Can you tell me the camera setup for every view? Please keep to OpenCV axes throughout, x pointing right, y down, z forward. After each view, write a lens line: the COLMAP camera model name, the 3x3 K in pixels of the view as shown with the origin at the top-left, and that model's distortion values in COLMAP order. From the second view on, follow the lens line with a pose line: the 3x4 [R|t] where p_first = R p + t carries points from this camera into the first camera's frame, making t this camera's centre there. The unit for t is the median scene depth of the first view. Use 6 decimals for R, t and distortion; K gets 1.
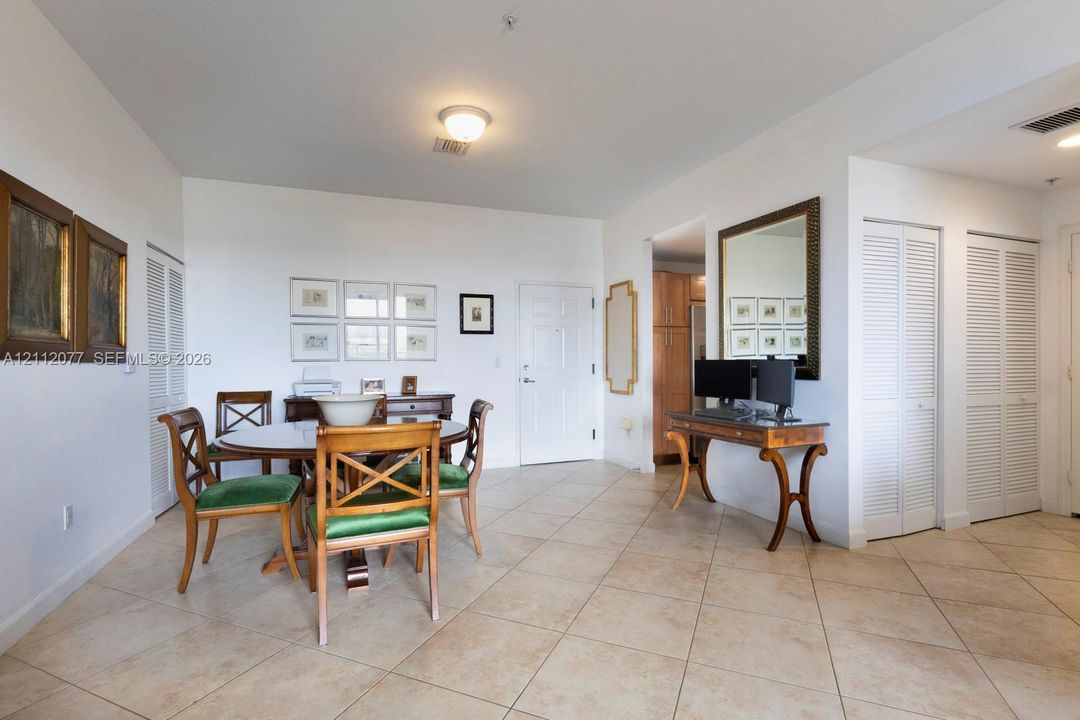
lens RADIAL K [[530.0, 0, 529.4], [0, 530.0, 360.1], [0, 0, 1]] dist [0.006286, -0.000344]
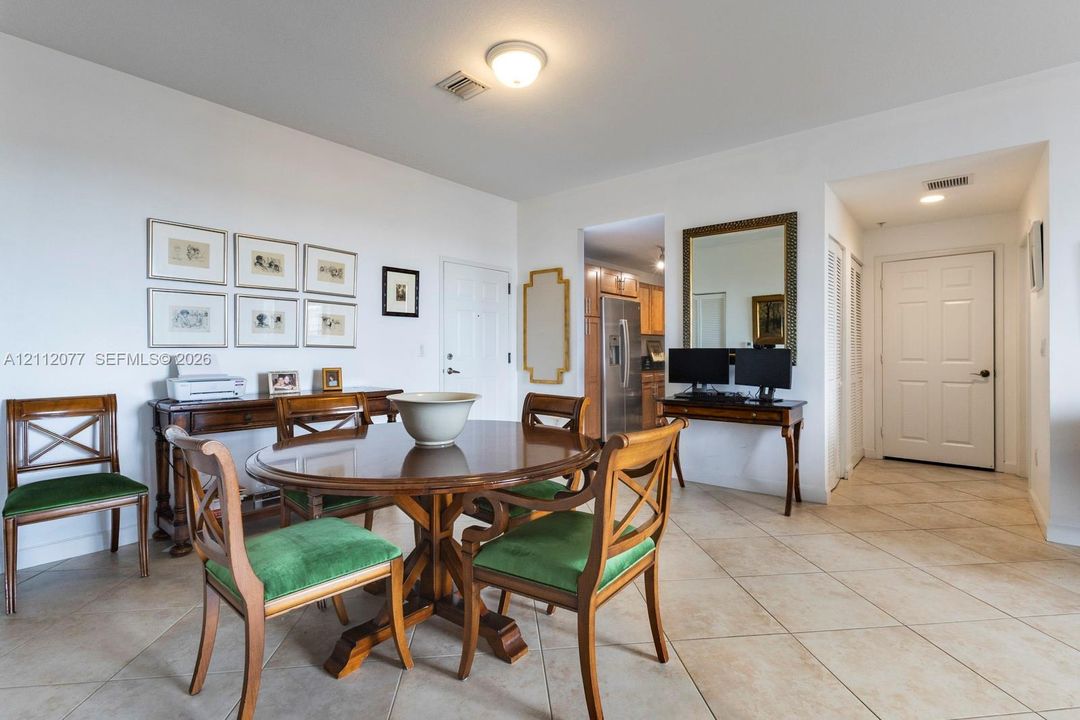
lens RADIAL K [[530.0, 0, 547.3], [0, 530.0, 341.0], [0, 0, 1]] dist [0.006286, -0.000344]
pose [[0.850696, 0.013489, 0.525484, -0.367007], [-0.003415, 0.999791, -0.020136, 0.005867], [-0.525646, 0.015335, 0.850565, 0.186148]]
